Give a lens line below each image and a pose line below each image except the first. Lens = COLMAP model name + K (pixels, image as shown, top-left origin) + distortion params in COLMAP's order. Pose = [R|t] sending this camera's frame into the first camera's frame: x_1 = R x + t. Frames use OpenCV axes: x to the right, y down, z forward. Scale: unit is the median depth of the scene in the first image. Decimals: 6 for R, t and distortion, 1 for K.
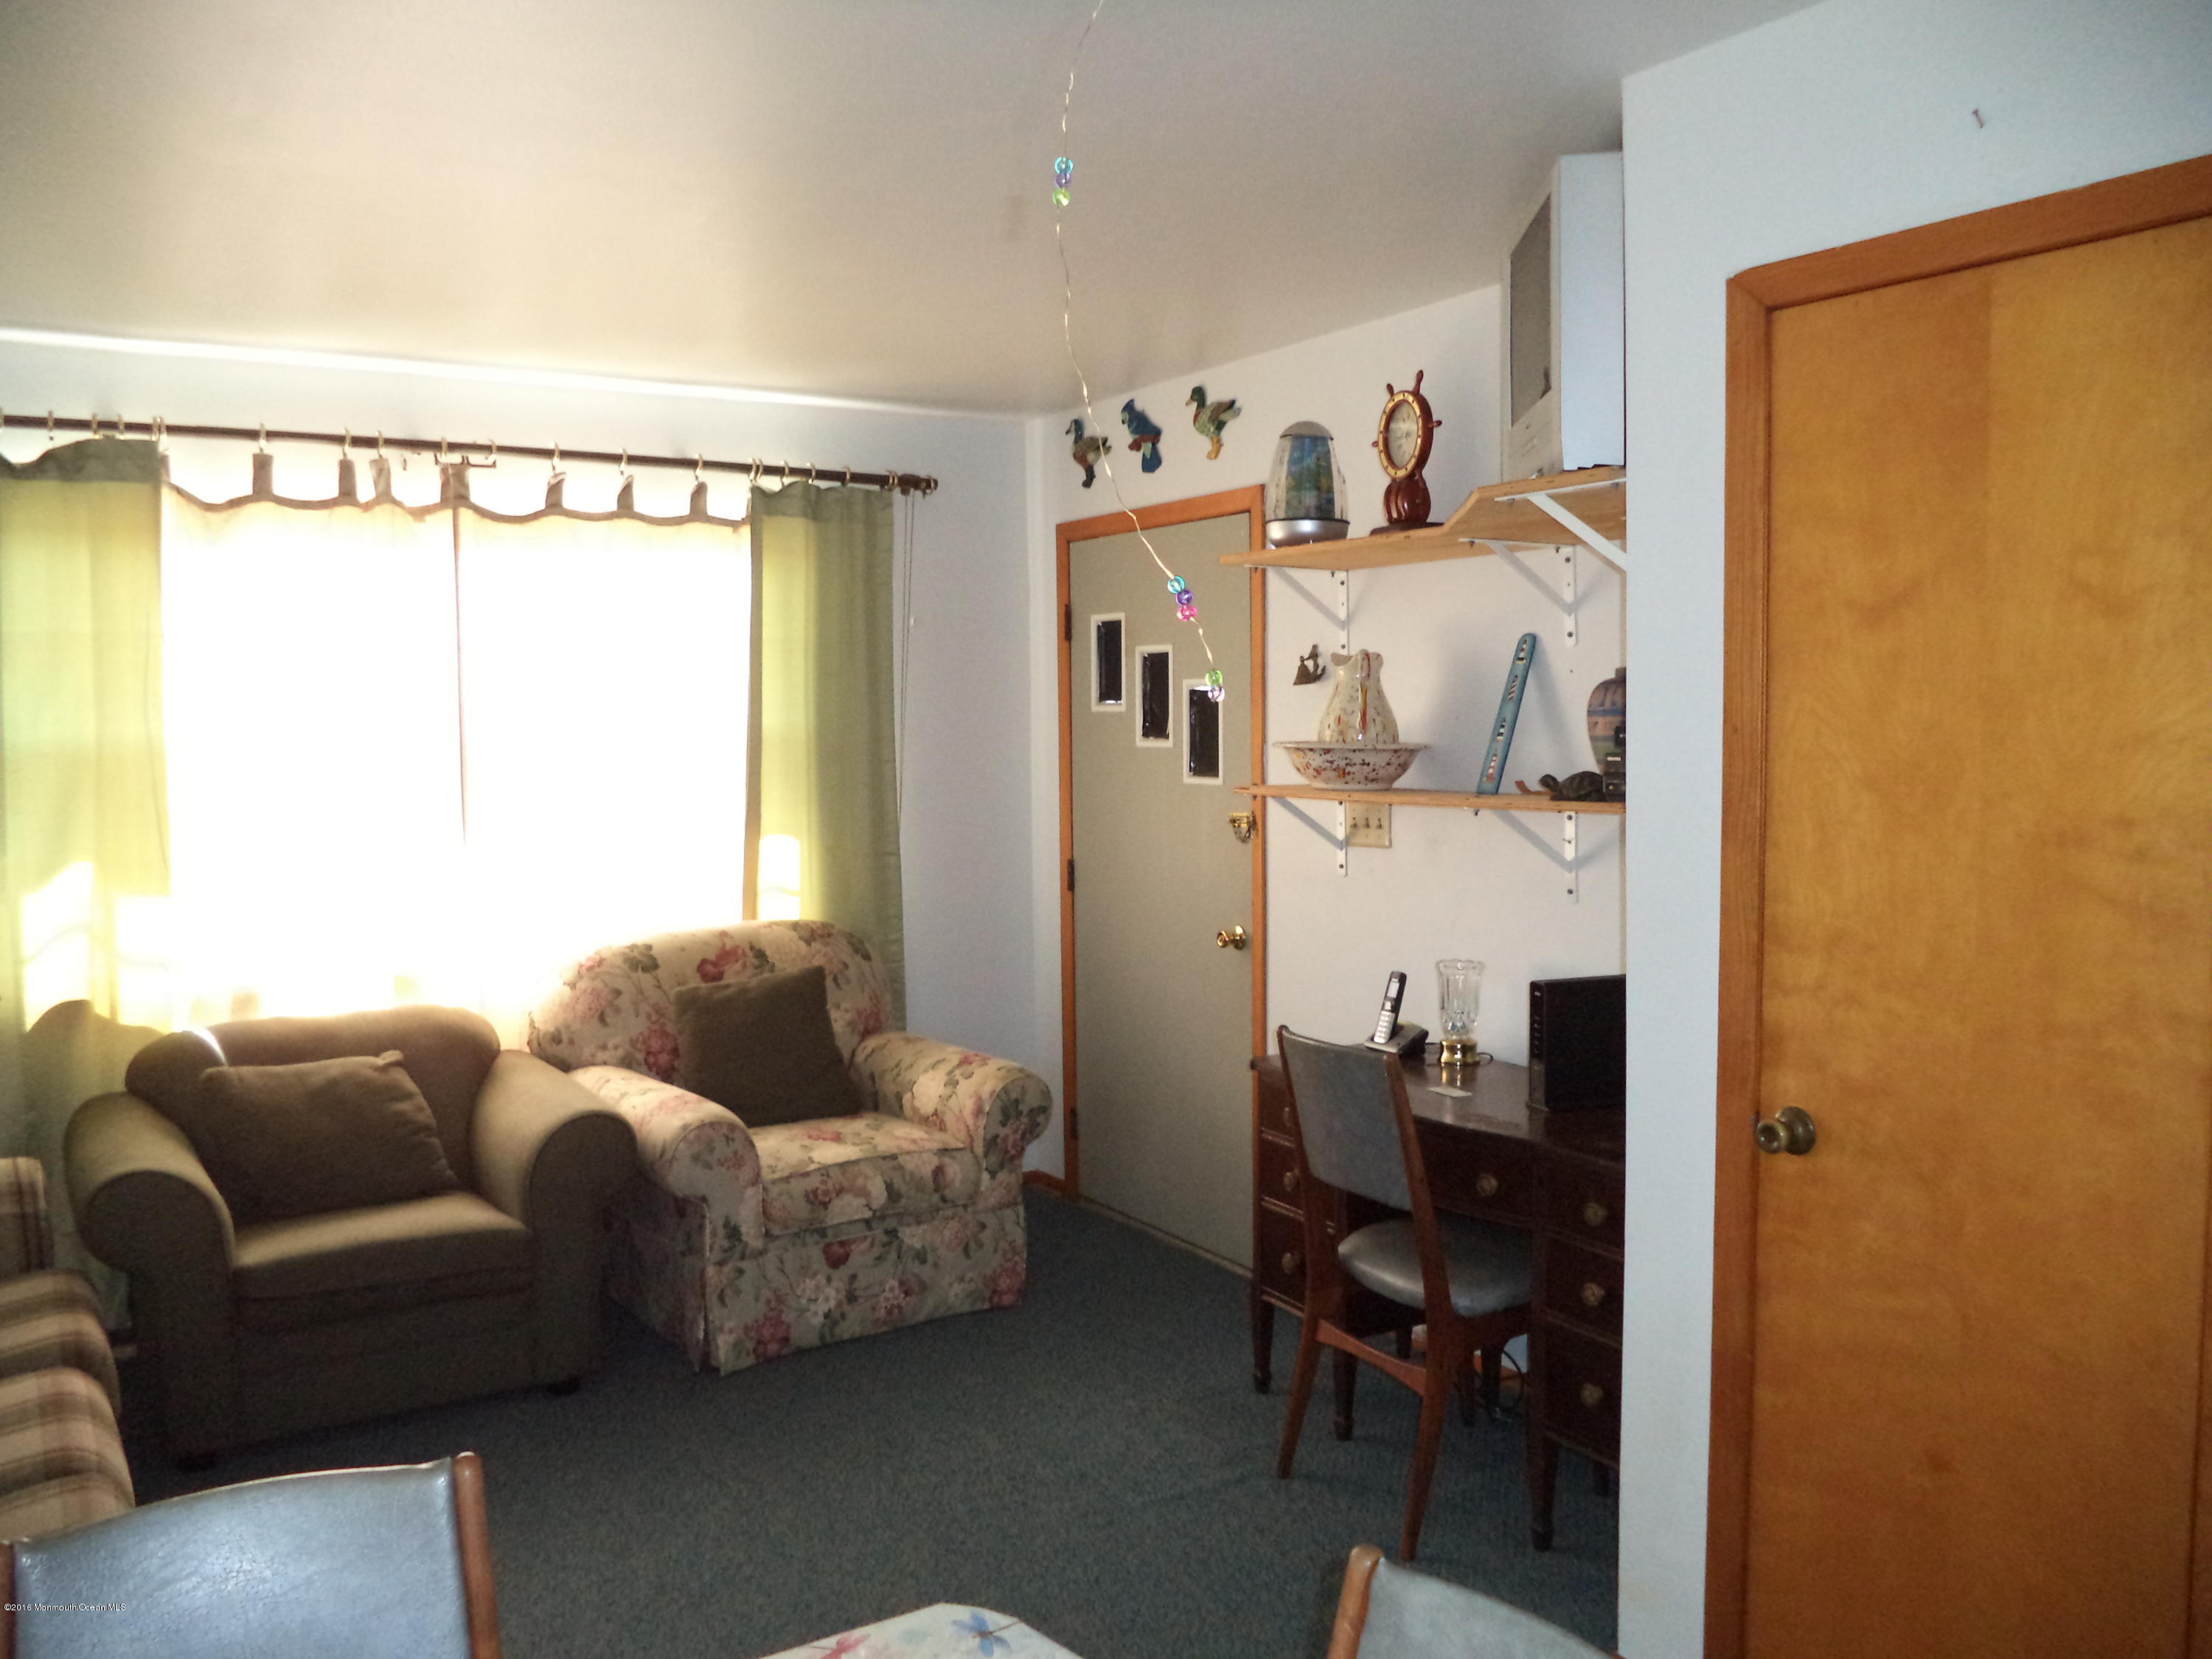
lens RADIAL K [[1771.7, 0, 1105.5], [0, 1771.7, 826.5], [0, 0, 1]] dist [-0.033161, -0.004876]
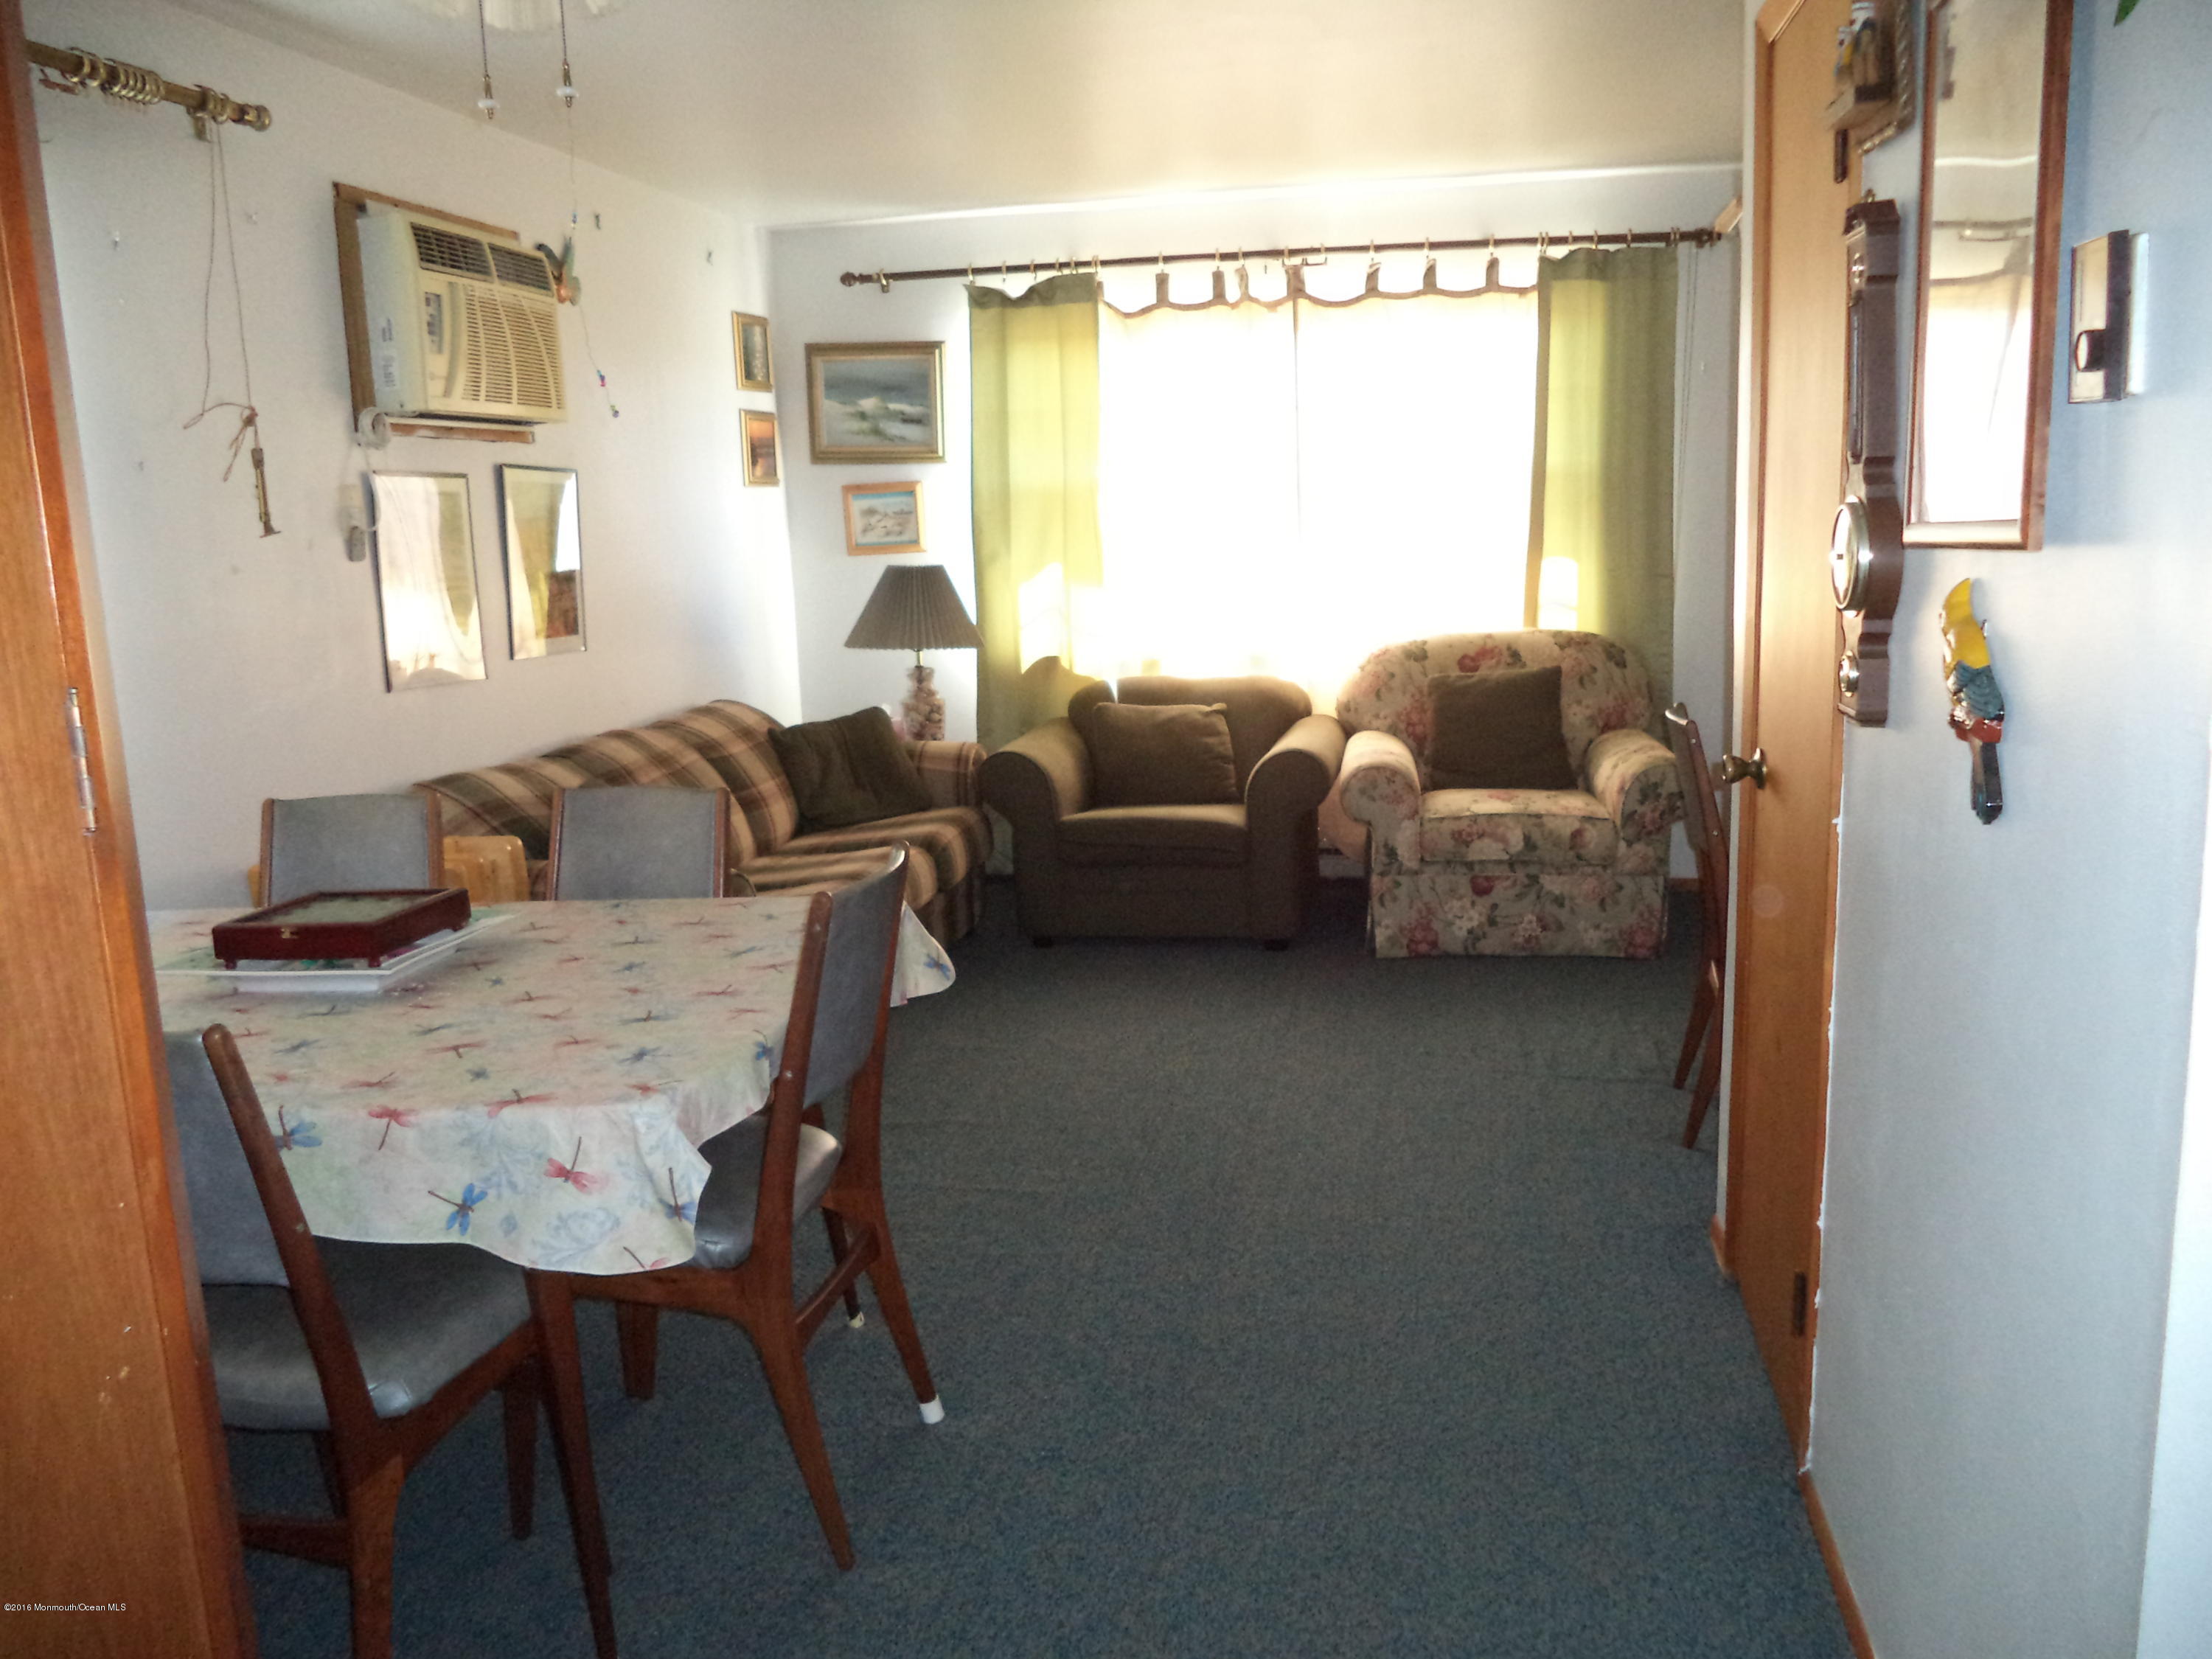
lens RADIAL K [[1771.7, 0, 1108.4], [0, 1771.7, 828.0], [0, 0, 1]] dist [-0.033161, -0.004876]
pose [[0.726961, 0.110869, -0.677669, 0.478675], [-0.022512, 0.990197, 0.137850, 0.032248], [0.686309, -0.084956, 0.722331, -0.084139]]
